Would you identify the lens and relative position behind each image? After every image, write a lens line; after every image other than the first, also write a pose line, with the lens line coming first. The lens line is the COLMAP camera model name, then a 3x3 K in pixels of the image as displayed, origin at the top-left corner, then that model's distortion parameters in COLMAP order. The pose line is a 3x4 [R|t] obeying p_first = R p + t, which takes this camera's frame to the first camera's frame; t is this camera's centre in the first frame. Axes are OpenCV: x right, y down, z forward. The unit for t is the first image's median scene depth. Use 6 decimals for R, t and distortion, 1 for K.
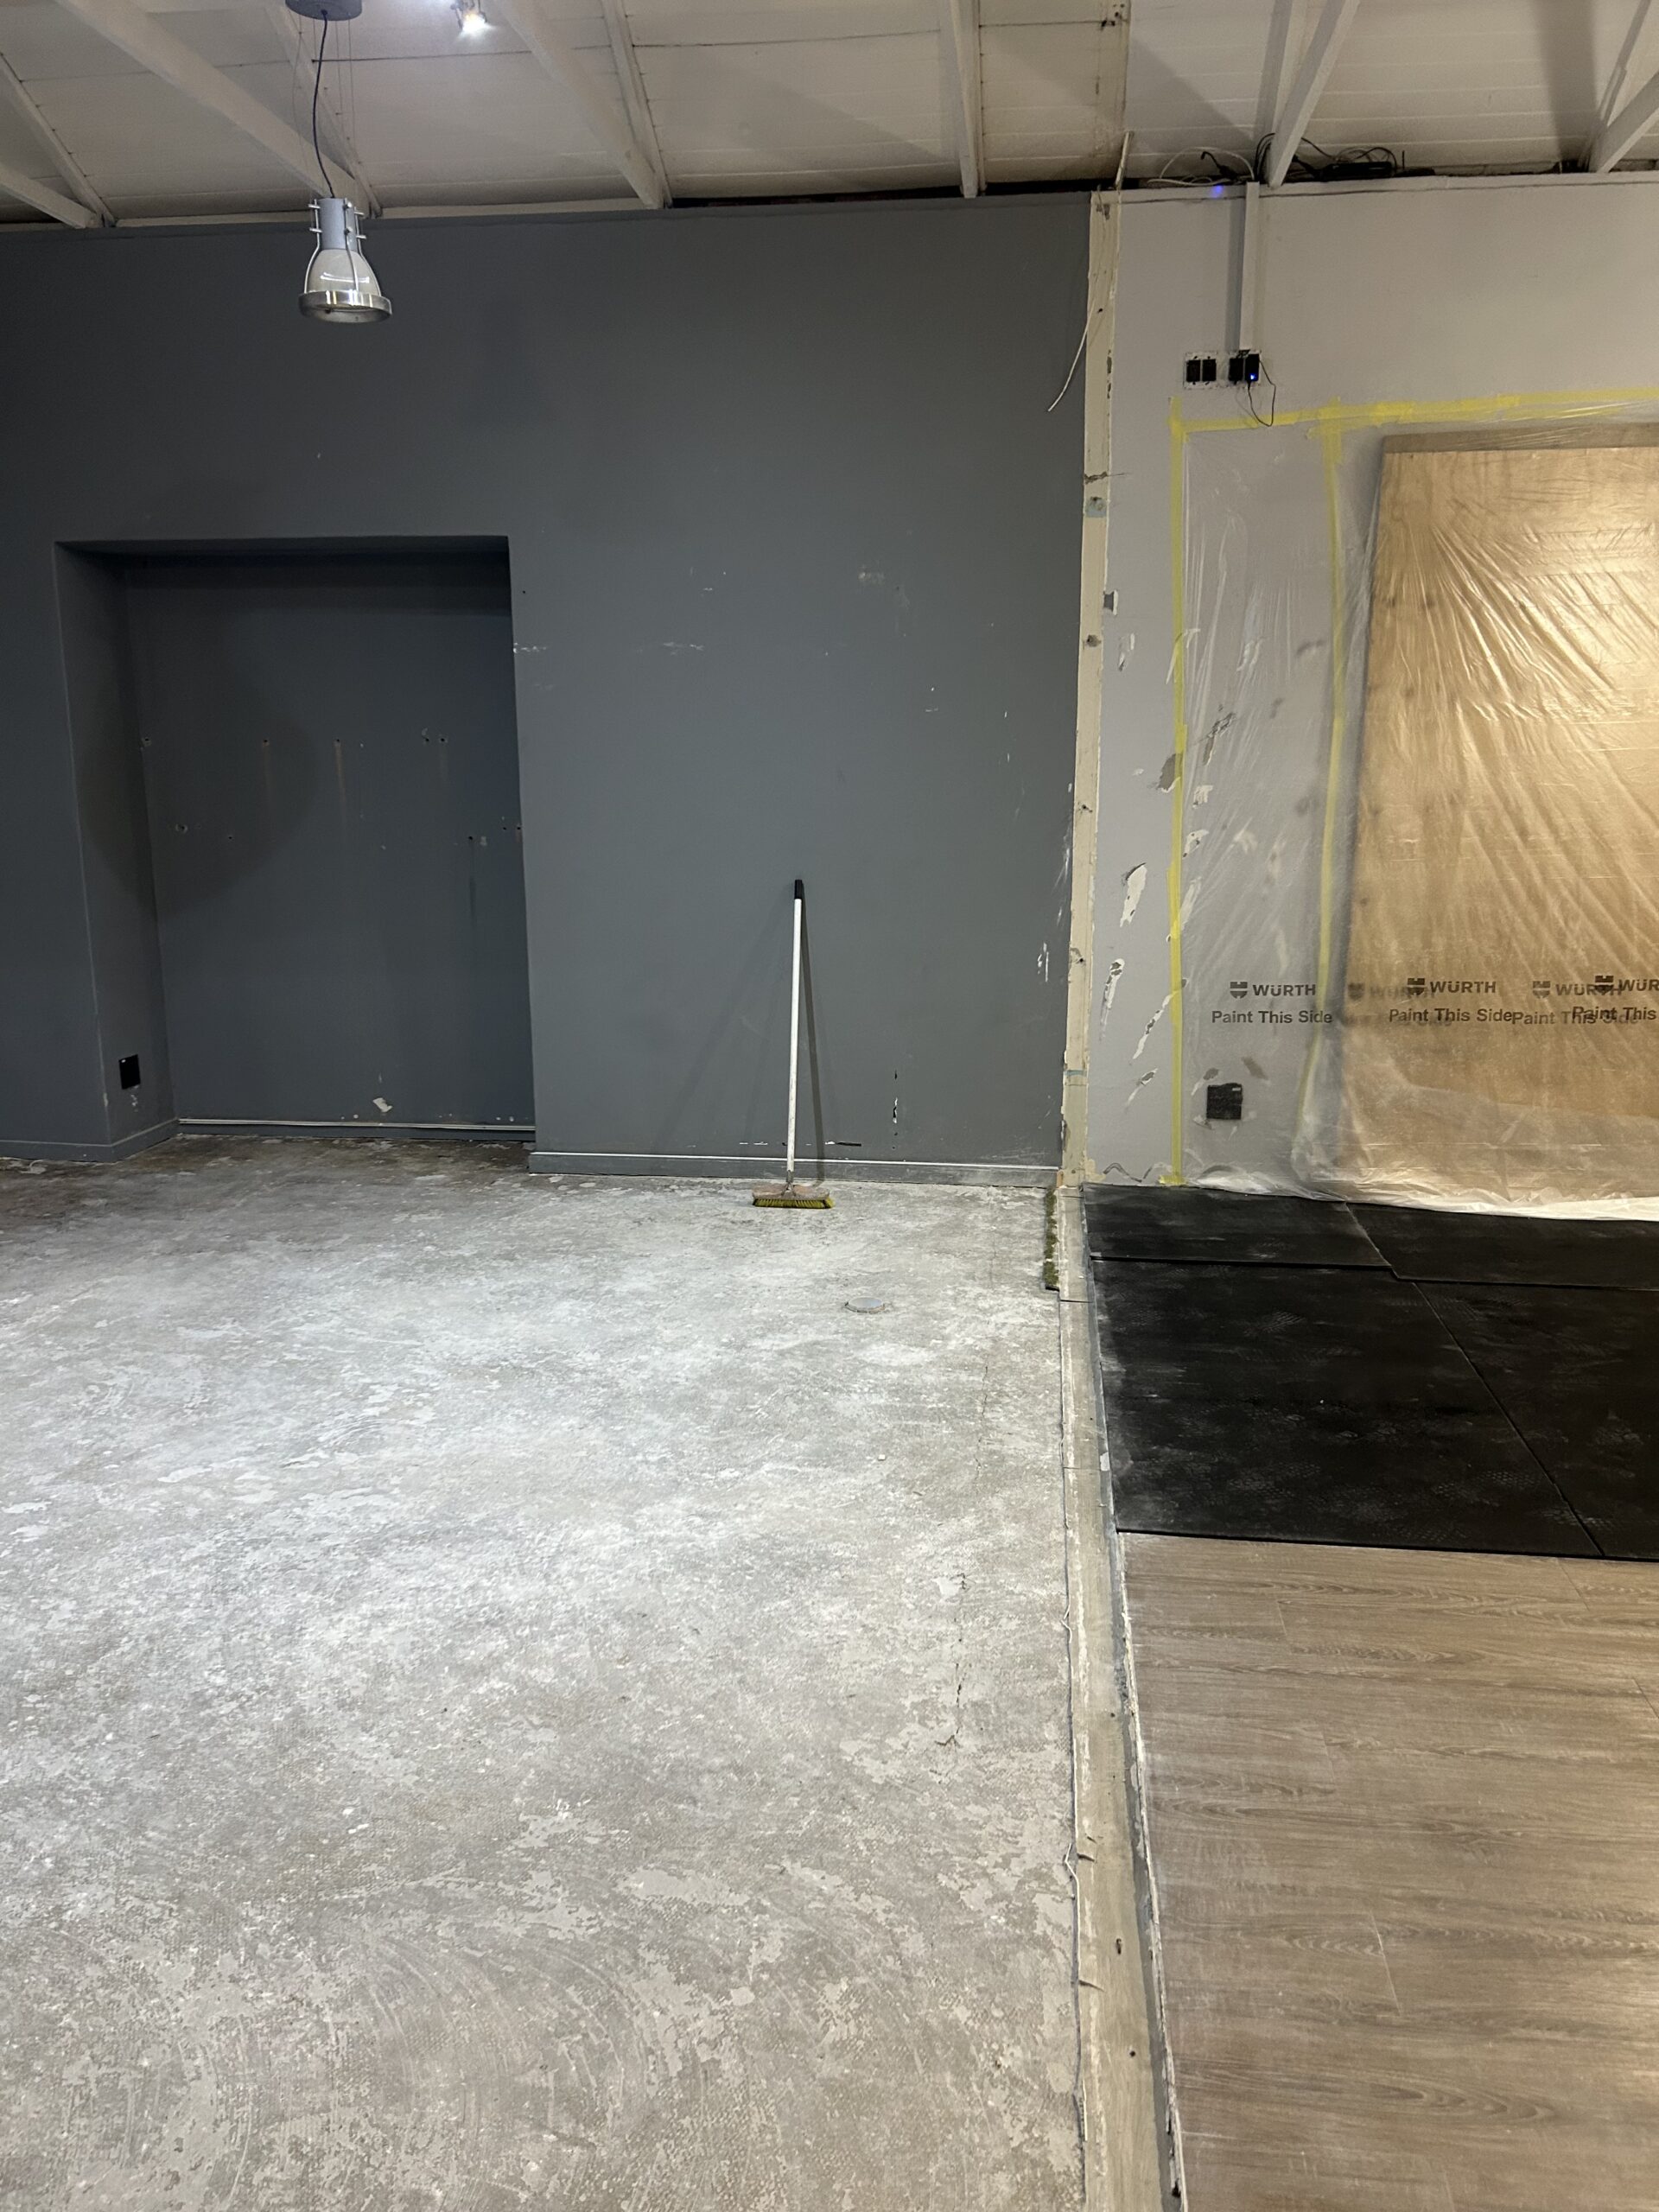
lens RADIAL K [[1648.0, 0, 835.1], [0, 1648.0, 1104.5], [0, 0, 1]] dist [0.041121, -0.053107]
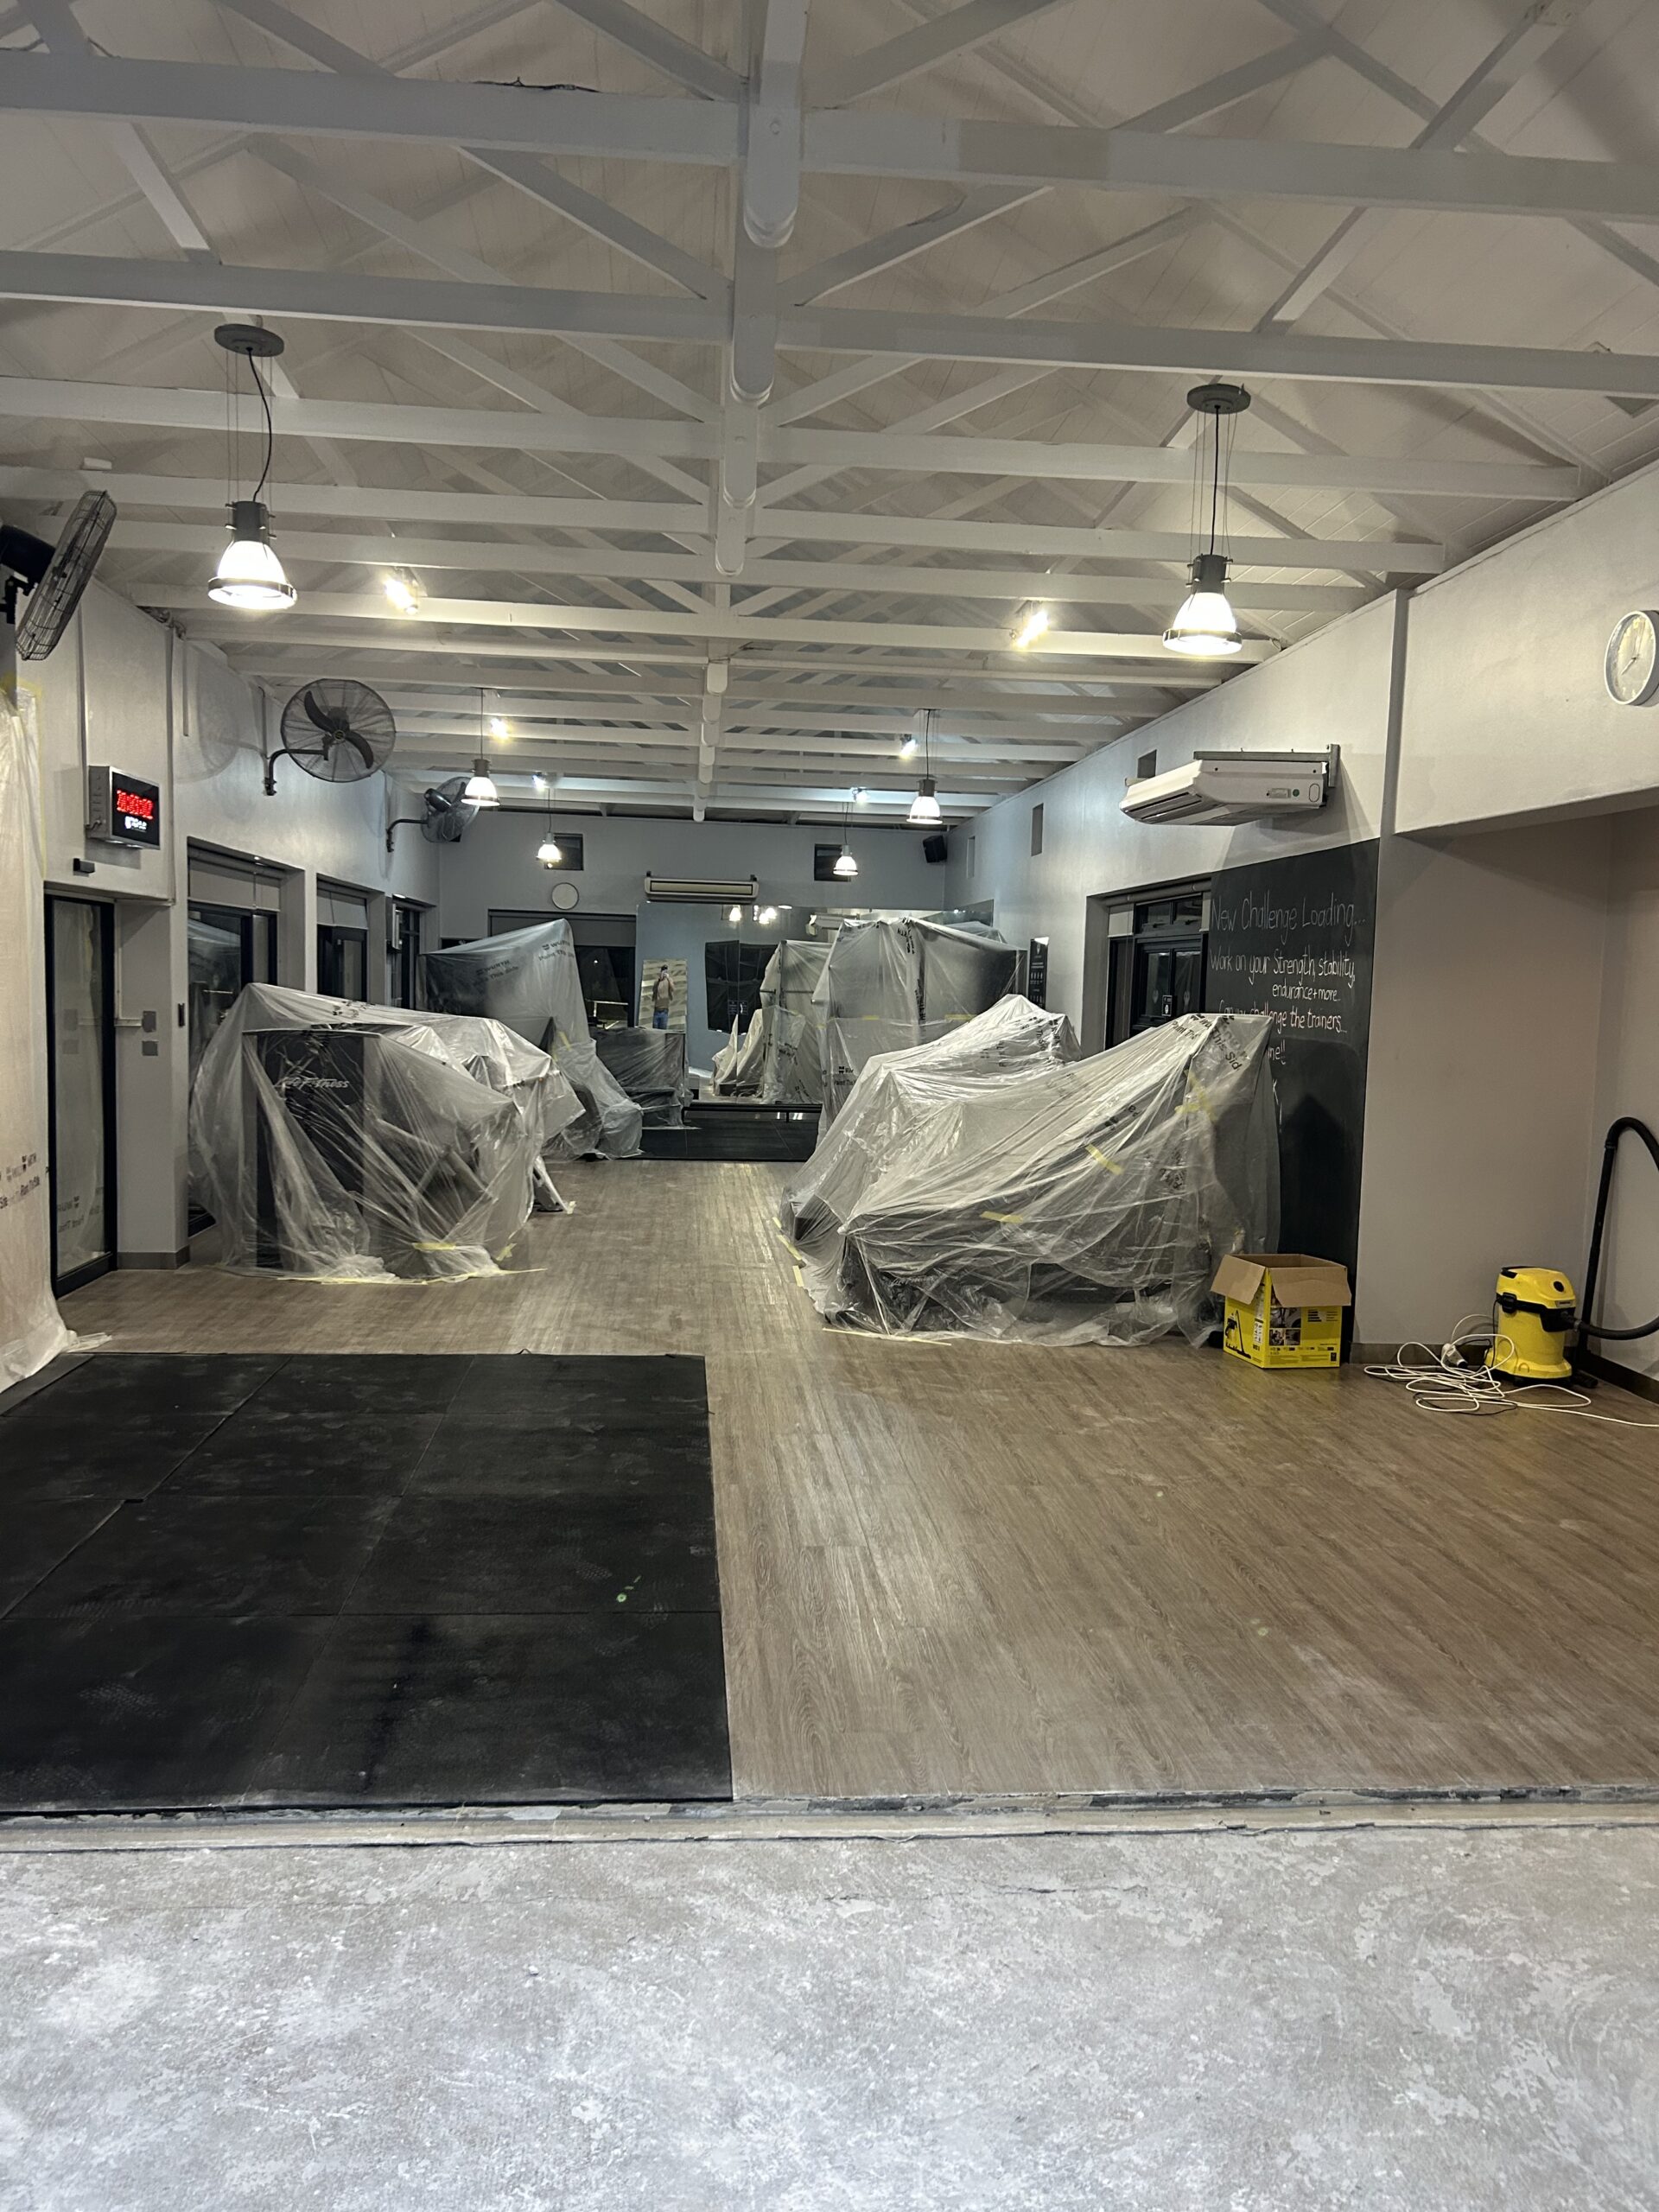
lens RADIAL K [[1648.0, 0, 835.1], [0, 1648.0, 1104.5], [0, 0, 1]] dist [0.041121, -0.053107]
pose [[-0.206452, -0.078623, 0.975293, -0.947578], [0.178443, 0.977025, 0.116535, -0.300244], [-0.962048, 0.198093, -0.187679, 1.318766]]
